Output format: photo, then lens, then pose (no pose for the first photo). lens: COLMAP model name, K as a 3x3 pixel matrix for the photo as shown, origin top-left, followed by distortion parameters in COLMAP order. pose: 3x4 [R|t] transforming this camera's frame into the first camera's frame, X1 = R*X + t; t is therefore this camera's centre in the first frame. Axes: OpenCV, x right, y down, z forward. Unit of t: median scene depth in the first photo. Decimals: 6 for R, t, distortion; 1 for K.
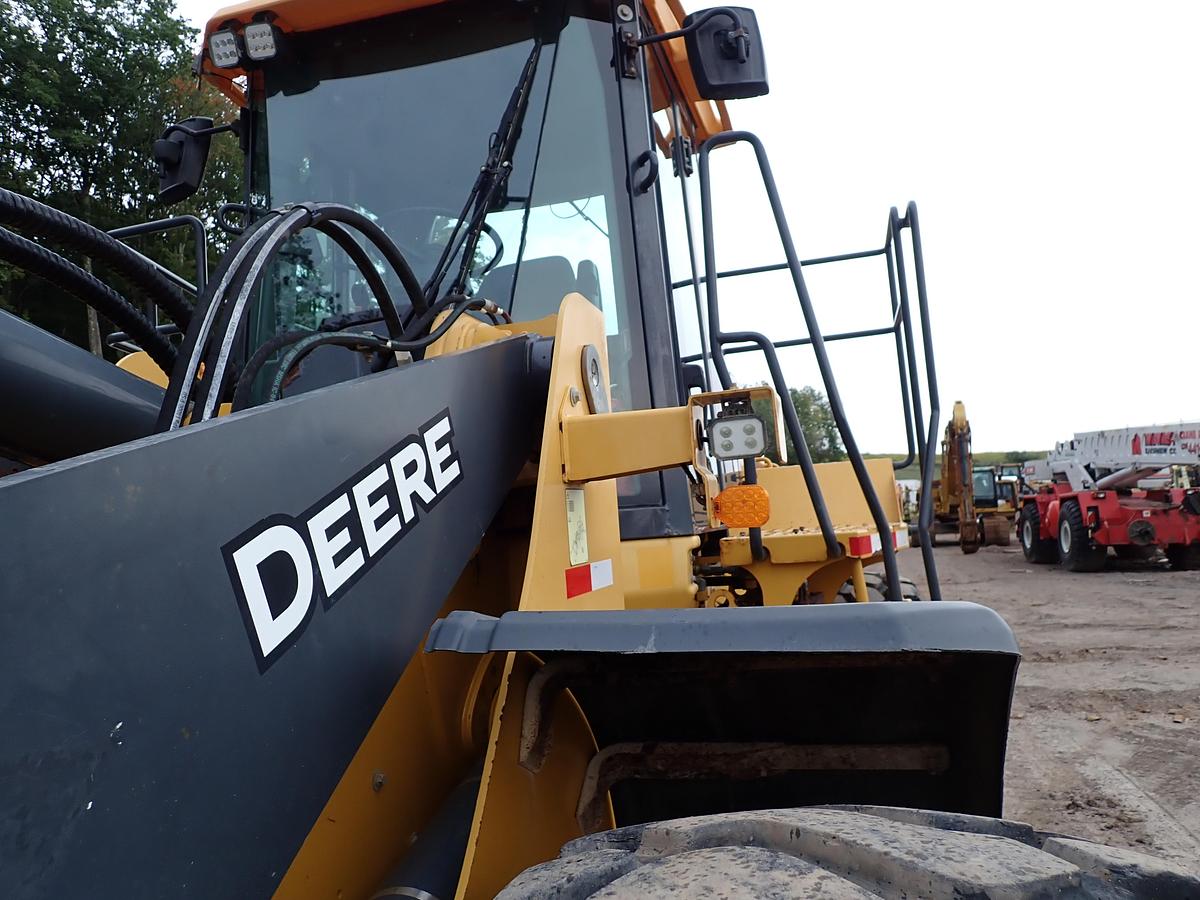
lens RADIAL K [[888.2, 0, 600.0], [0, 888.2, 450.0], [0, 0, 1]] dist [0.005838, 0.000558]
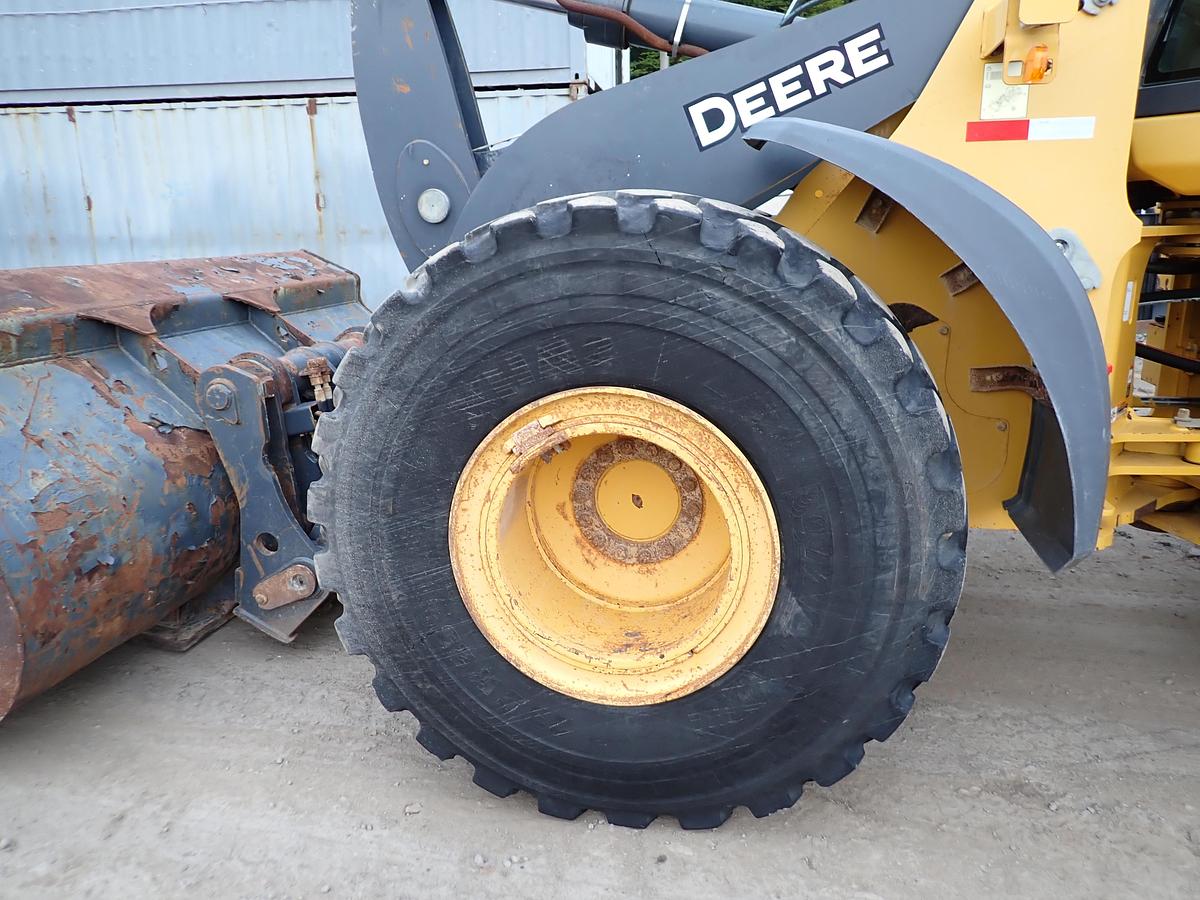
lens RADIAL K [[873.2, 0, 605.2], [0, 873.2, 438.8], [0, 0, 1]] dist [0.014687, 0.001822]
pose [[0.074496, 0.304378, -0.949634, 2.081334], [0.085402, 0.946834, 0.310181, 0.180194], [0.993558, -0.104208, 0.044541, 0.369622]]
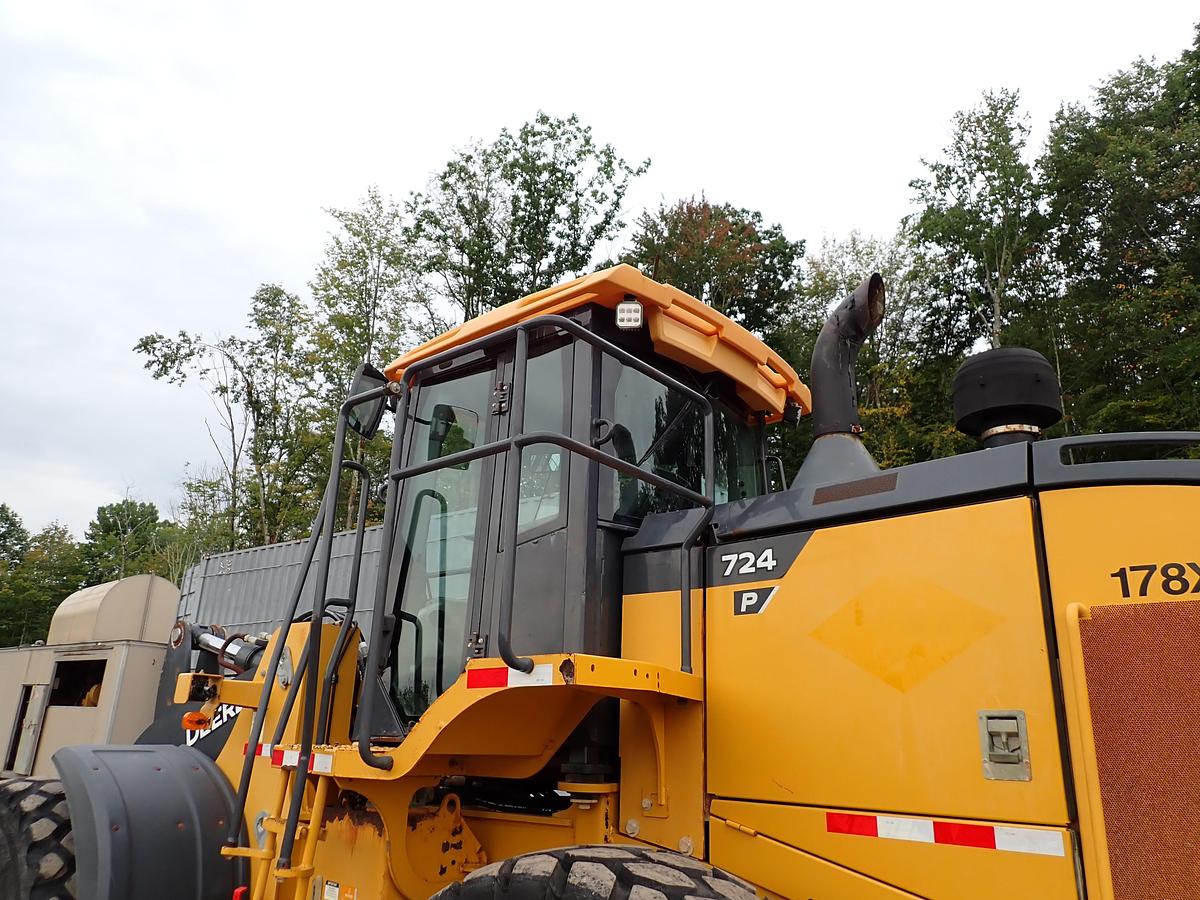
lens RADIAL K [[882.2, 0, 600.0], [0, 882.2, 450.0], [0, 0, 1]] dist [0.002162, -0.005842]
pose [[-0.393421, -0.237346, -0.888193, 2.967335], [0.074996, 0.954596, -0.288309, 0.183878], [0.916295, -0.180037, -0.357758, 4.291694]]
